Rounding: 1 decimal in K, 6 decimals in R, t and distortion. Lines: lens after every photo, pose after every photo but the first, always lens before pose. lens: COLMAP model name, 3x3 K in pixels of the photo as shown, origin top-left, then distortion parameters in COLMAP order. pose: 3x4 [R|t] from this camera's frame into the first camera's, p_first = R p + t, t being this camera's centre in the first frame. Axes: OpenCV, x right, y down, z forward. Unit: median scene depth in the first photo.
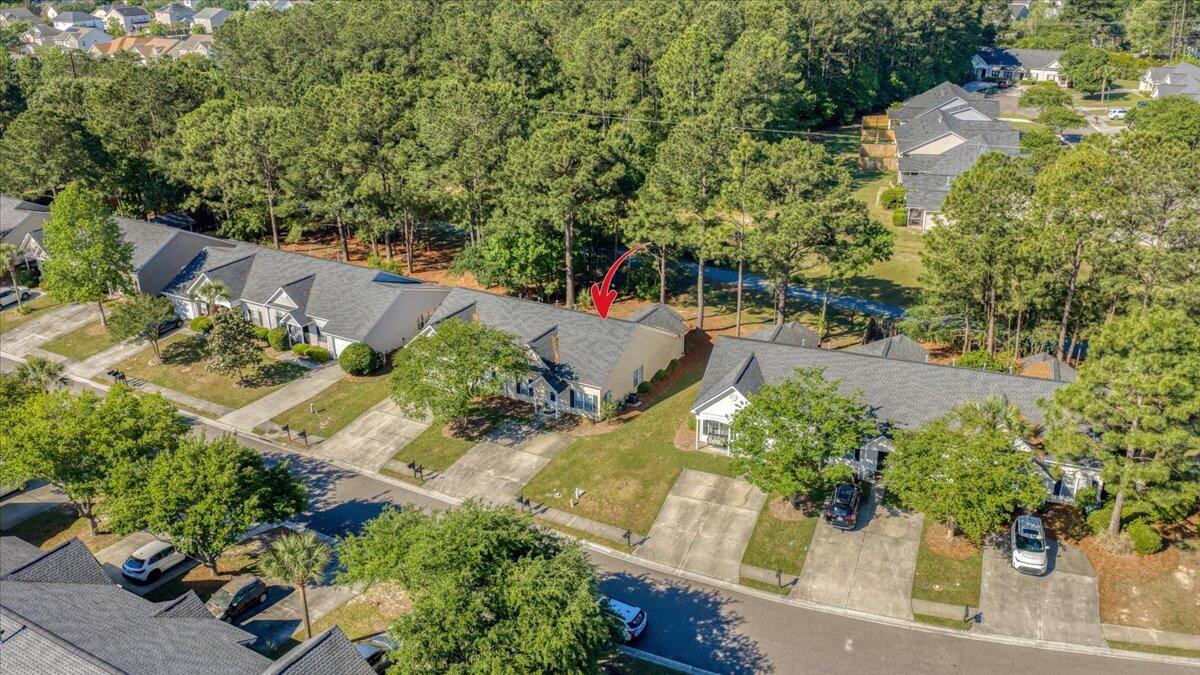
lens RADIAL K [[992.6, 0, 600.6], [0, 992.6, 335.1], [0, 0, 1]] dist [0.017893, -0.025820]
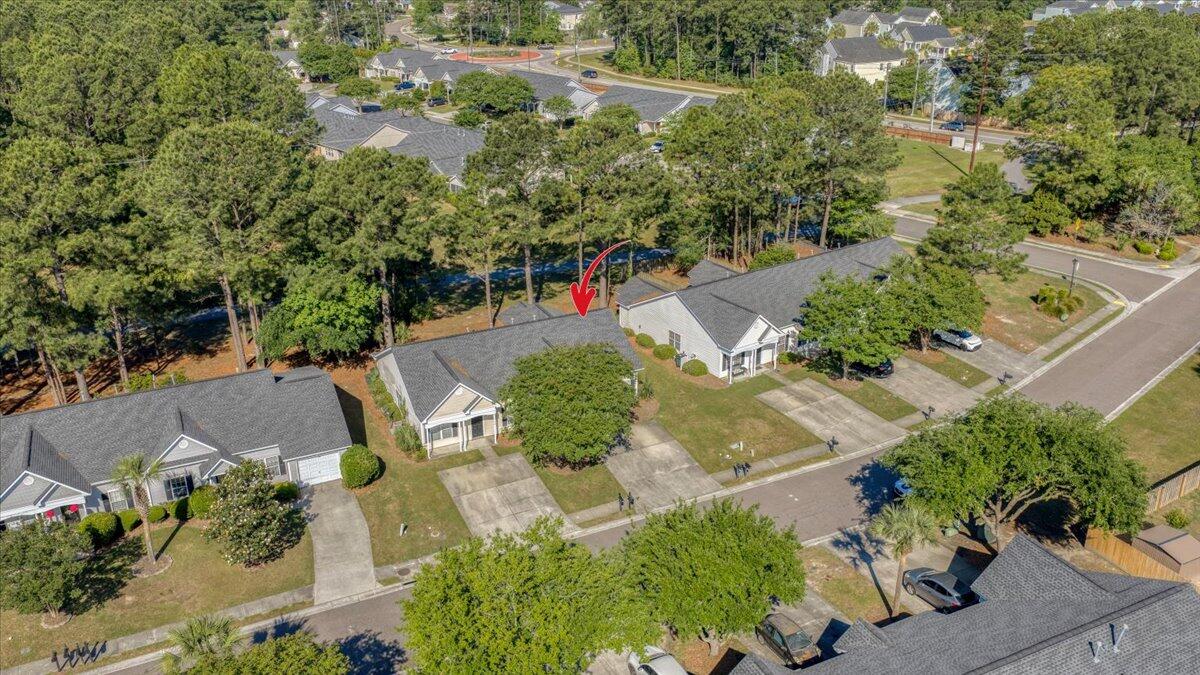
lens RADIAL K [[992.6, 0, 600.5], [0, 992.6, 339.8], [0, 0, 1]] dist [0.017893, -0.025820]
pose [[0.556159, -0.316379, 0.768499, -0.621282], [0.320756, 0.934772, 0.152702, -0.113419], [-0.766683, 0.161574, 0.621362, 0.286722]]
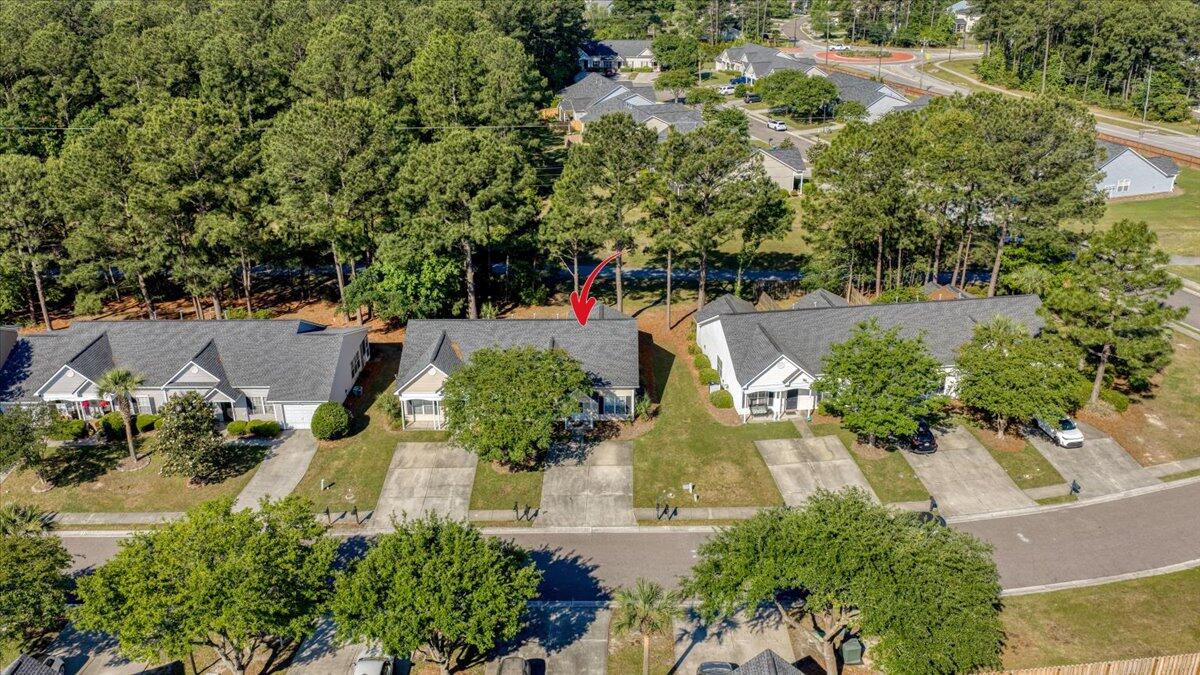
lens RADIAL K [[992.6, 0, 601.7], [0, 992.6, 338.6], [0, 0, 1]] dist [0.017893, -0.025820]
pose [[0.868632, -0.189365, 0.457841, -0.365046], [0.189462, 0.980800, 0.046210, -0.036448], [-0.457801, 0.046604, 0.887832, 0.094256]]
